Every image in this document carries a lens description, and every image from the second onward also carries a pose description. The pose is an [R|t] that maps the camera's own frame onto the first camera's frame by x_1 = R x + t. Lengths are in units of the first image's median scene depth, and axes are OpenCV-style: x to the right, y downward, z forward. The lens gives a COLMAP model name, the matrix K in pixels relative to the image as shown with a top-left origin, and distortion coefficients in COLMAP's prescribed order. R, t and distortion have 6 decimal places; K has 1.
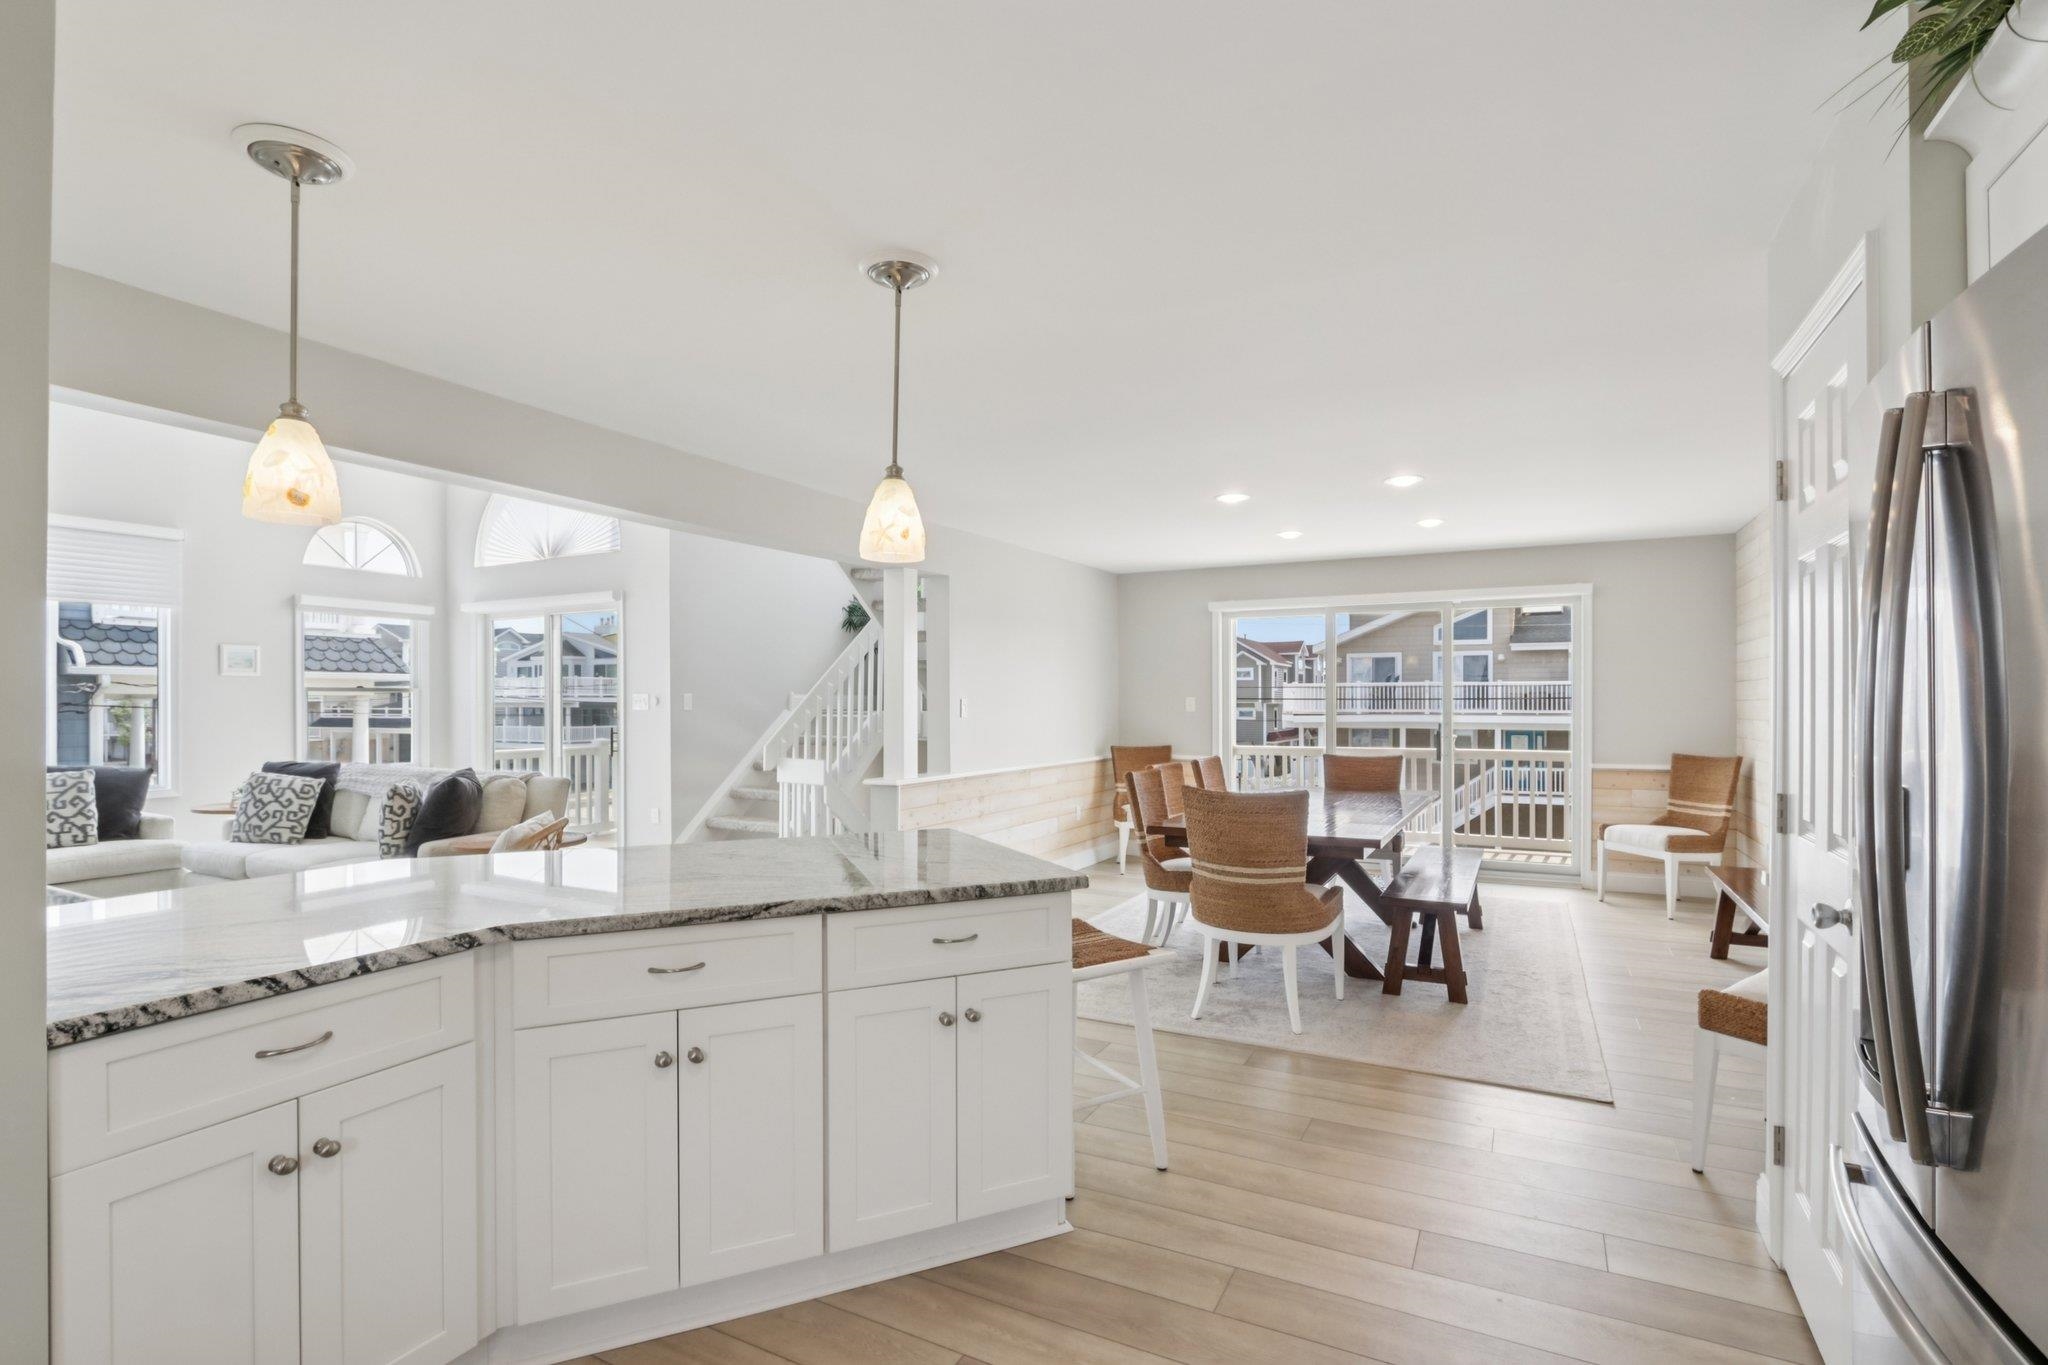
lens RADIAL K [[968.4, 0, 1017.6], [0, 968.4, 701.8], [0, 0, 1]] dist [-0.012128, 0.000031]
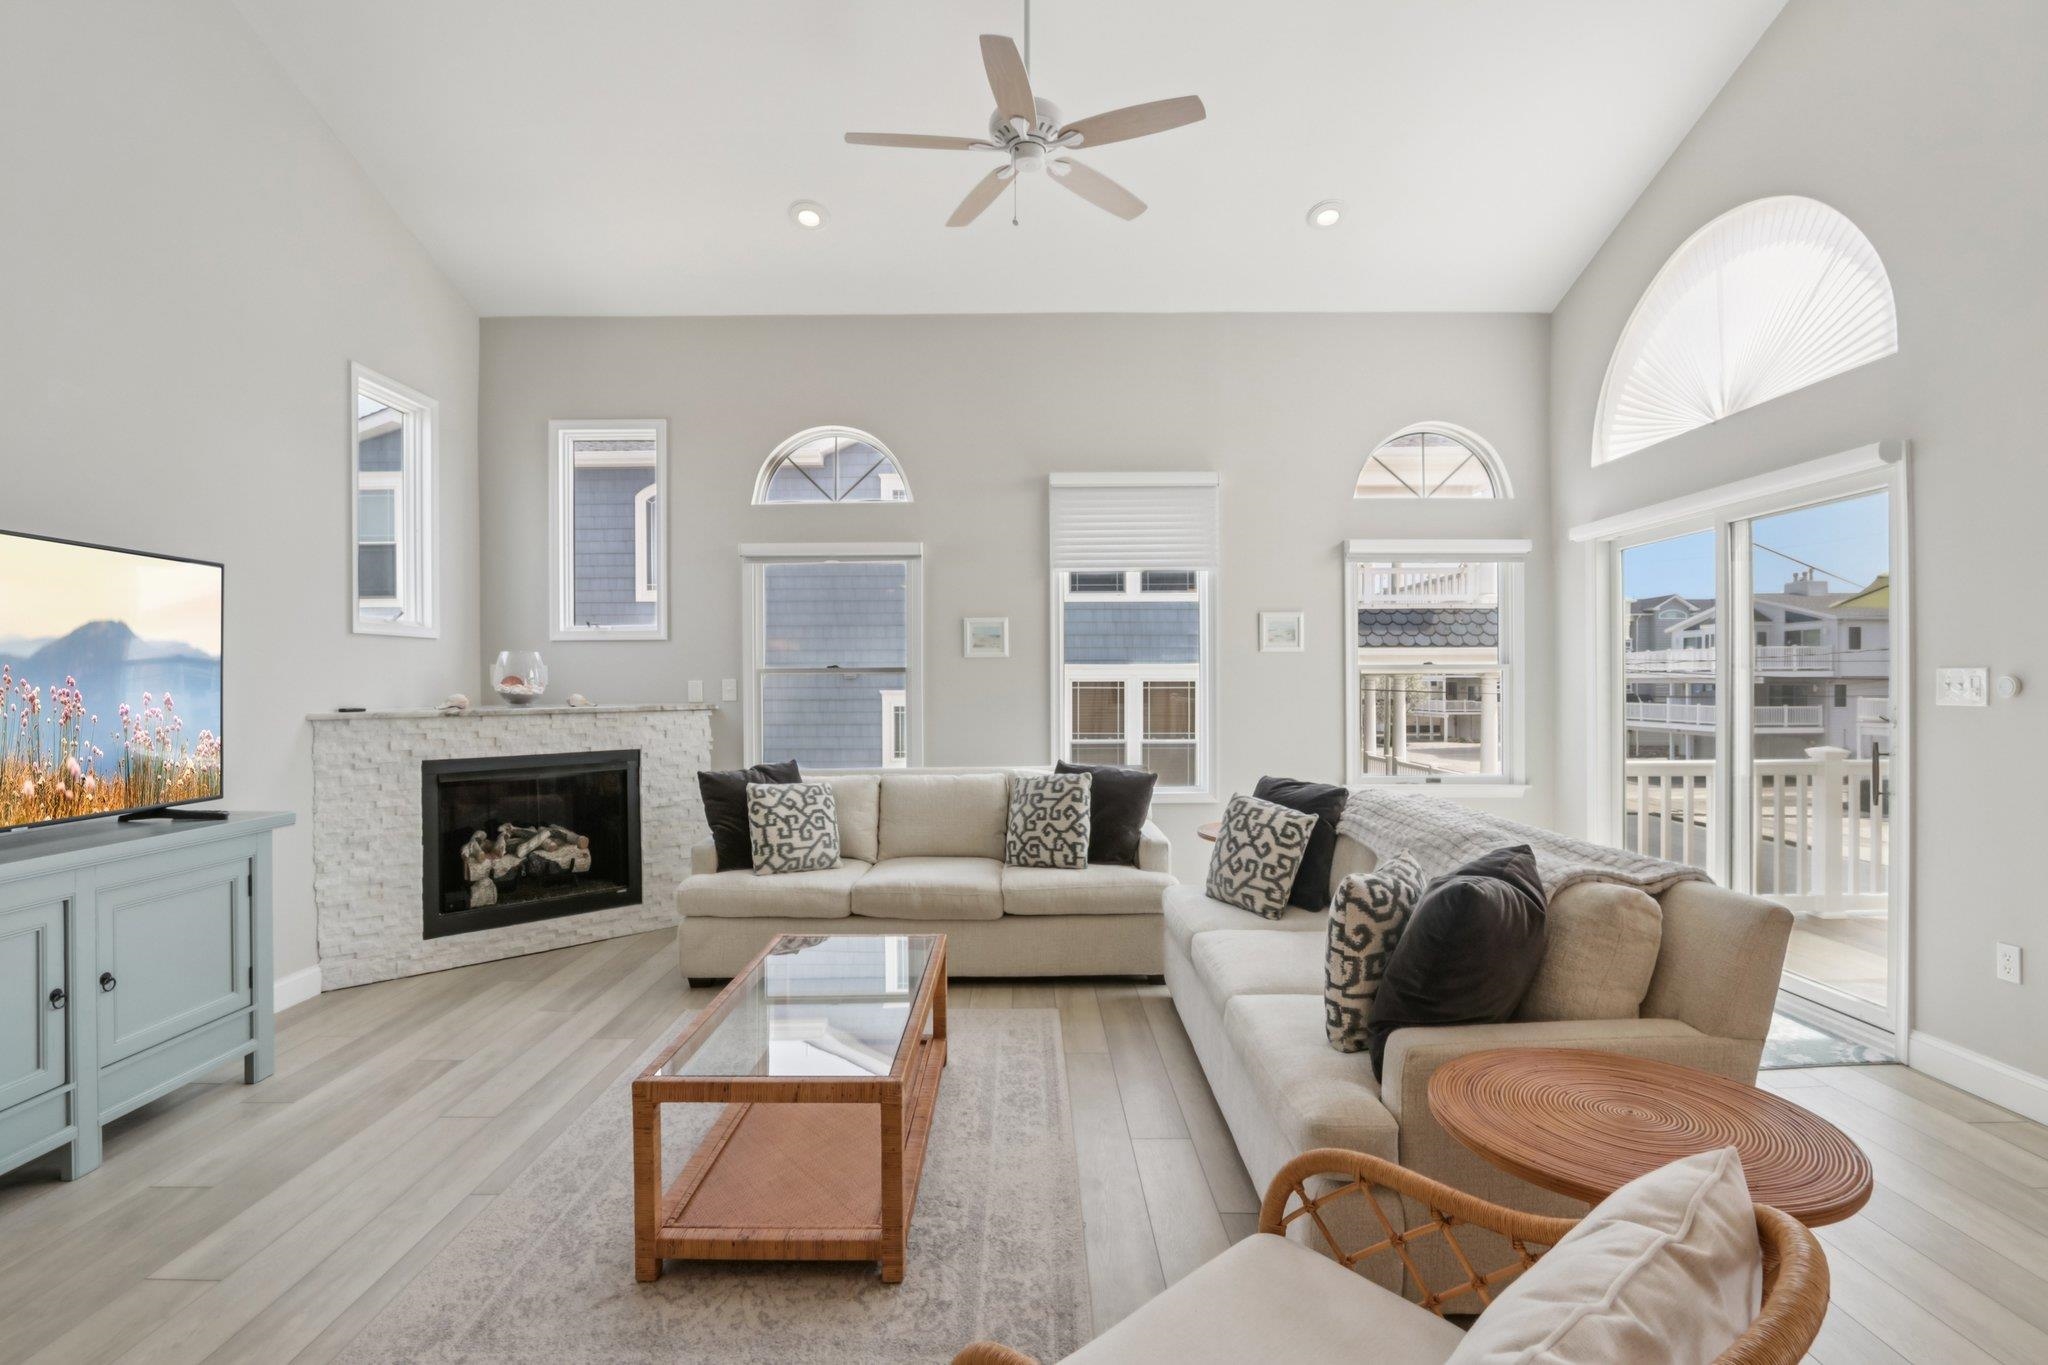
lens RADIAL K [[968.7, 0, 1018.2], [0, 968.7, 686.5], [0, 0, 1]] dist [-0.017565, 0.001620]
pose [[0.466530, 0.002486, -0.884502, -0.236611], [0.006208, 0.999962, 0.006085, -0.005771], [0.884484, -0.008330, 0.466497, 0.485546]]
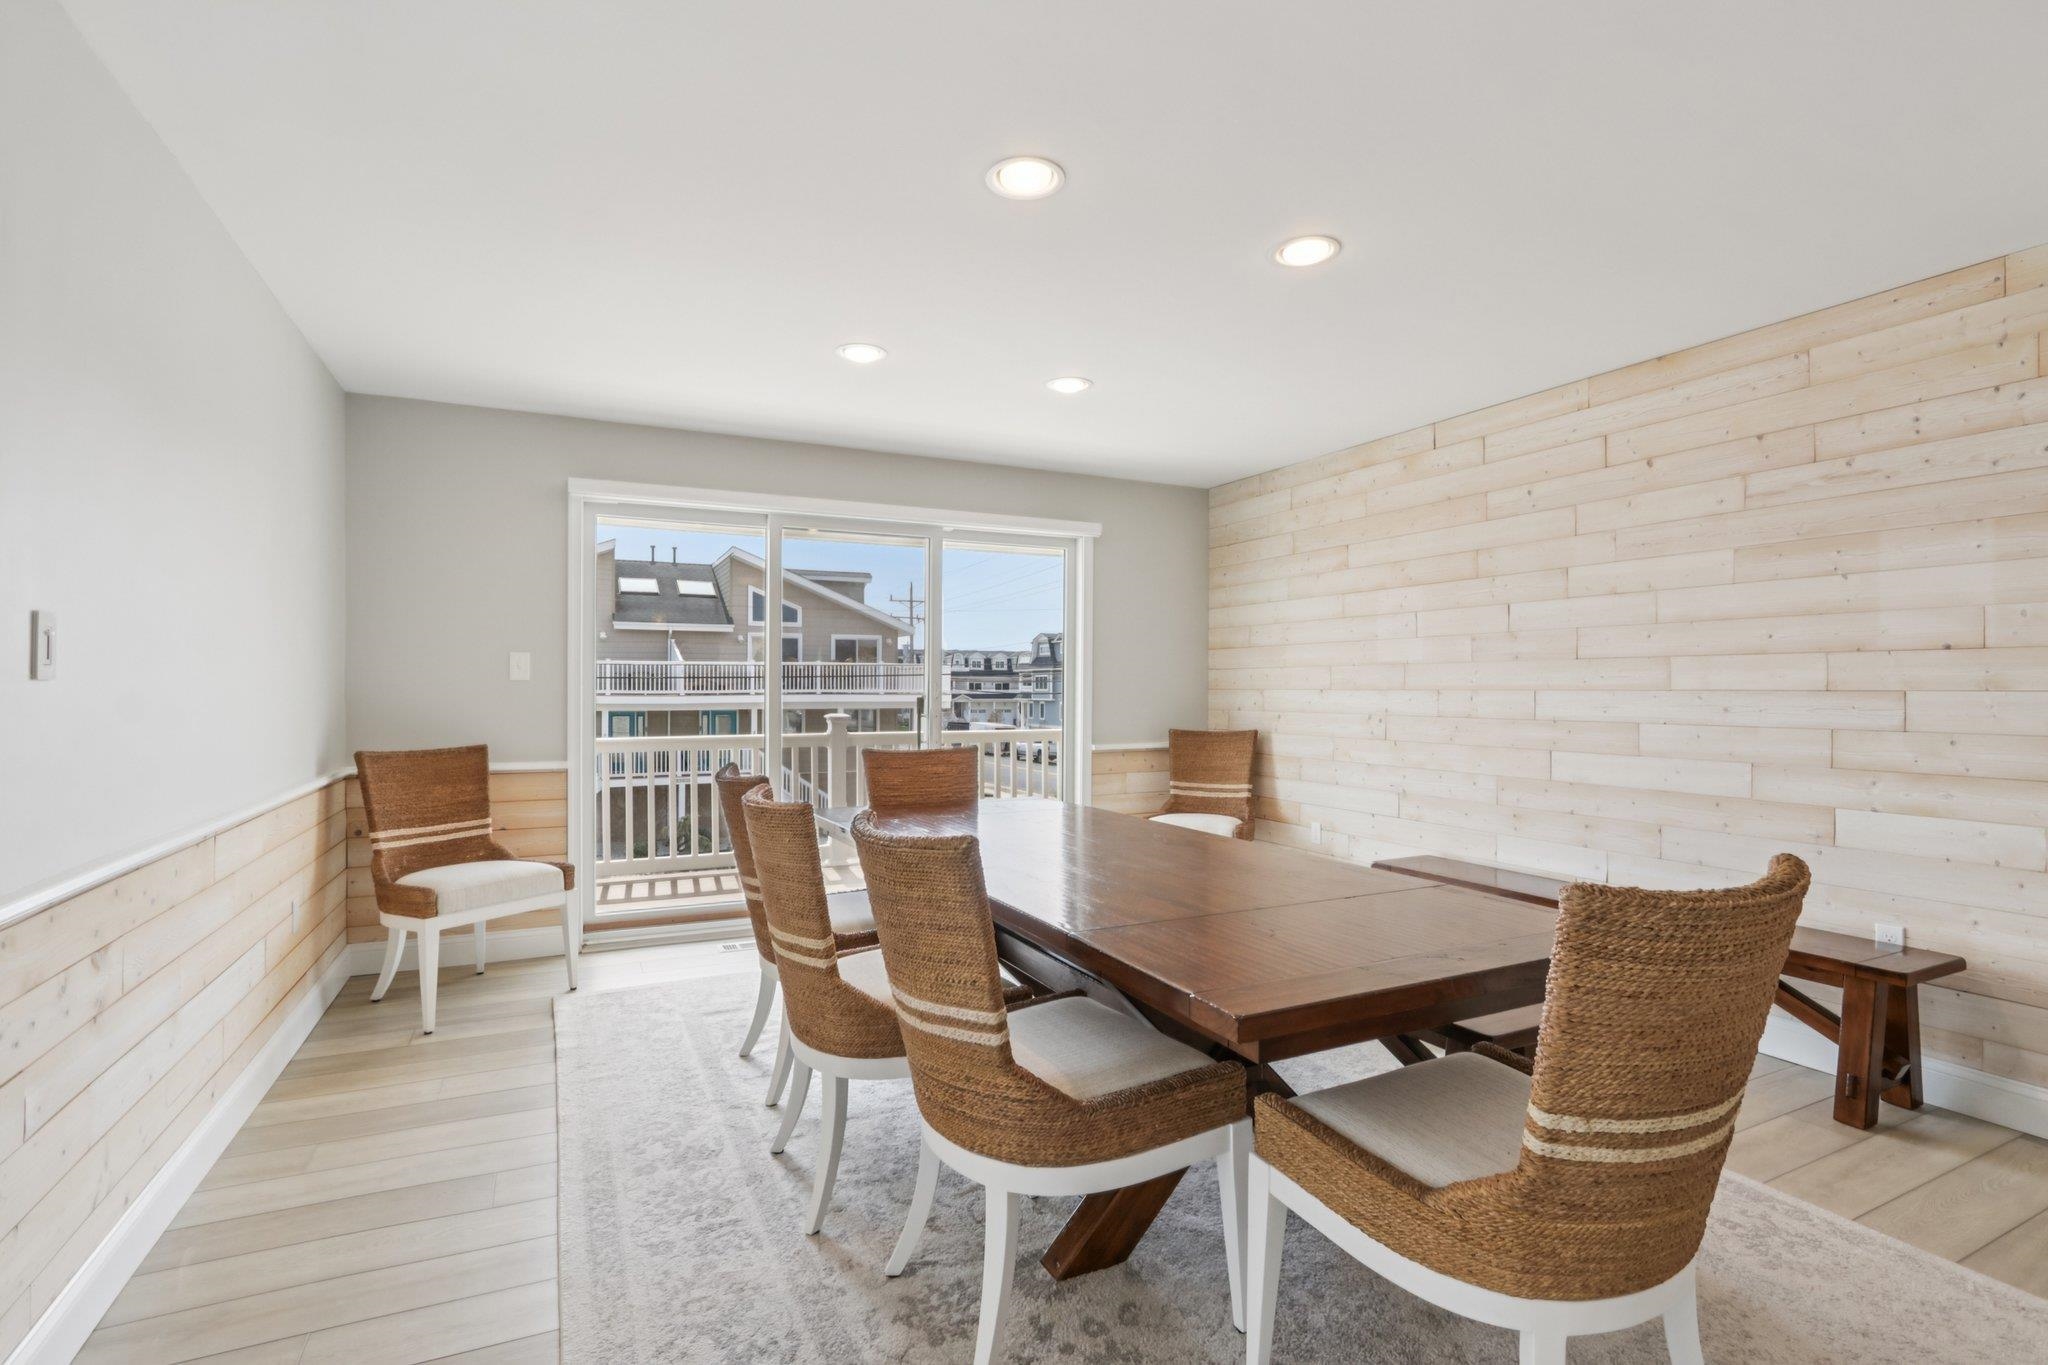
lens RADIAL K [[953.7, 0, 1014.2], [0, 953.7, 693.8], [0, 0, 1]] dist [-0.012669, 0.000091]
pose [[0.592031, -0.002735, 0.805911, -0.100964], [-0.005304, 0.999959, 0.007290, 0.015680], [-0.805898, -0.008590, 0.591992, 0.590805]]
